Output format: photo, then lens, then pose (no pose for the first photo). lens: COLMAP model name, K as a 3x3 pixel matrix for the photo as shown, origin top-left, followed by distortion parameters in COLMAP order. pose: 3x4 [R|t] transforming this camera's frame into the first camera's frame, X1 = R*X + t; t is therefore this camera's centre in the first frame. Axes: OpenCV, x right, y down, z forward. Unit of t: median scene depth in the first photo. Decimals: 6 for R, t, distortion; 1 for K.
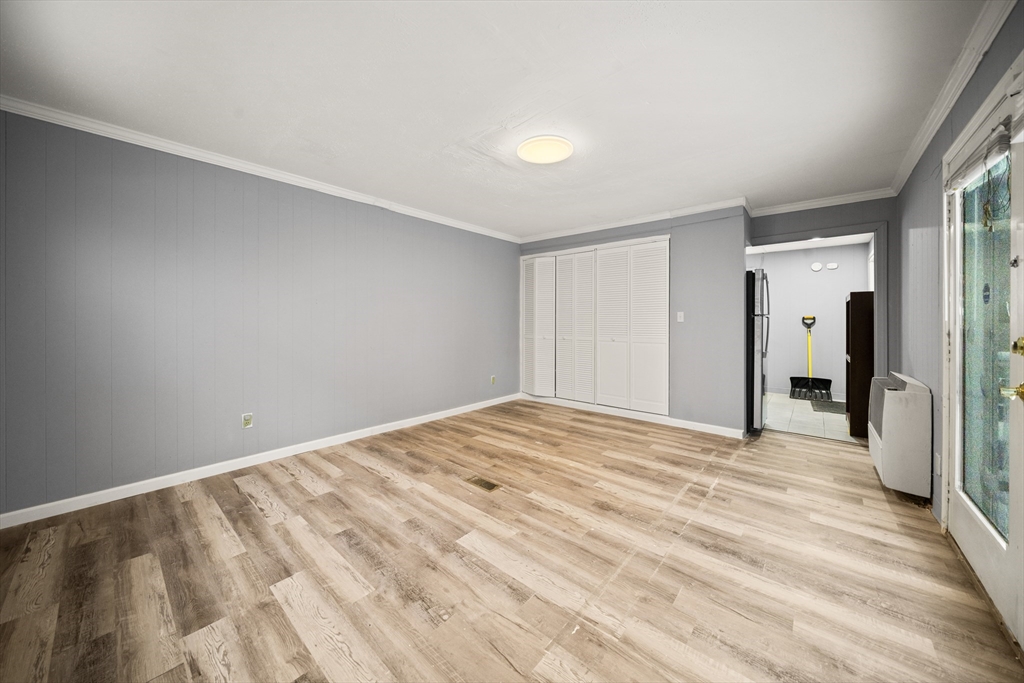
lens RADIAL K [[357.4, 0, 511.1], [0, 357.4, 330.5], [0, 0, 1]] dist [-0.006513, 0.000430]
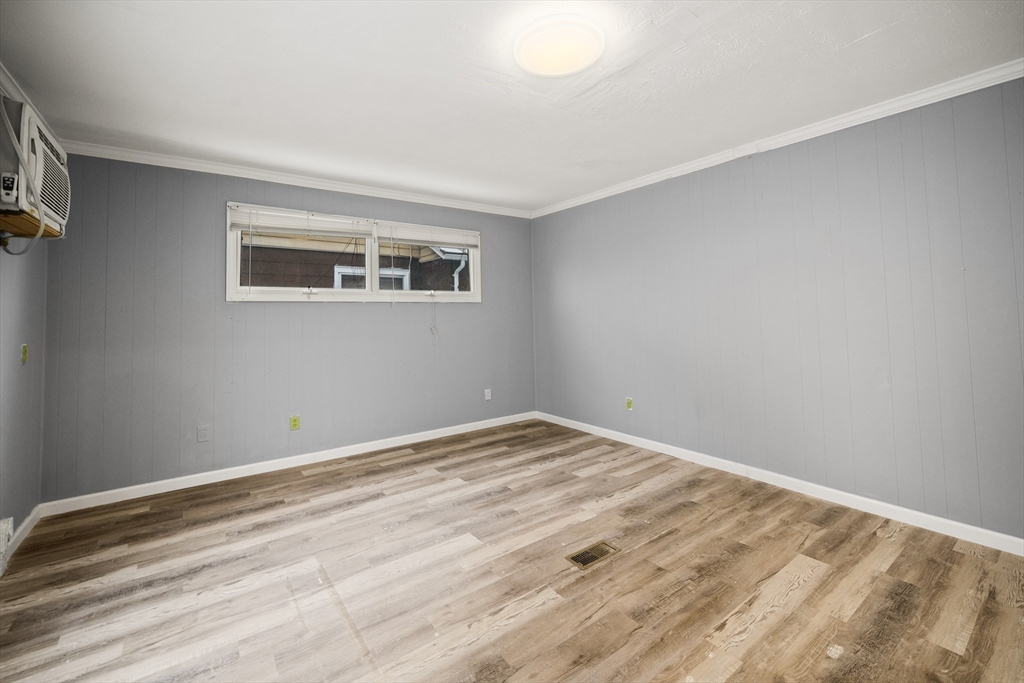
lens RADIAL K [[415.7, 0, 502.7], [0, 415.7, 312.9], [0, 0, 1]] dist [-0.004147, 0.001062]
pose [[-0.201902, -0.000927, -0.979405, 0.739100], [-0.012033, 0.999926, 0.001534, -0.043764], [0.979332, 0.012095, -0.201898, 0.964869]]
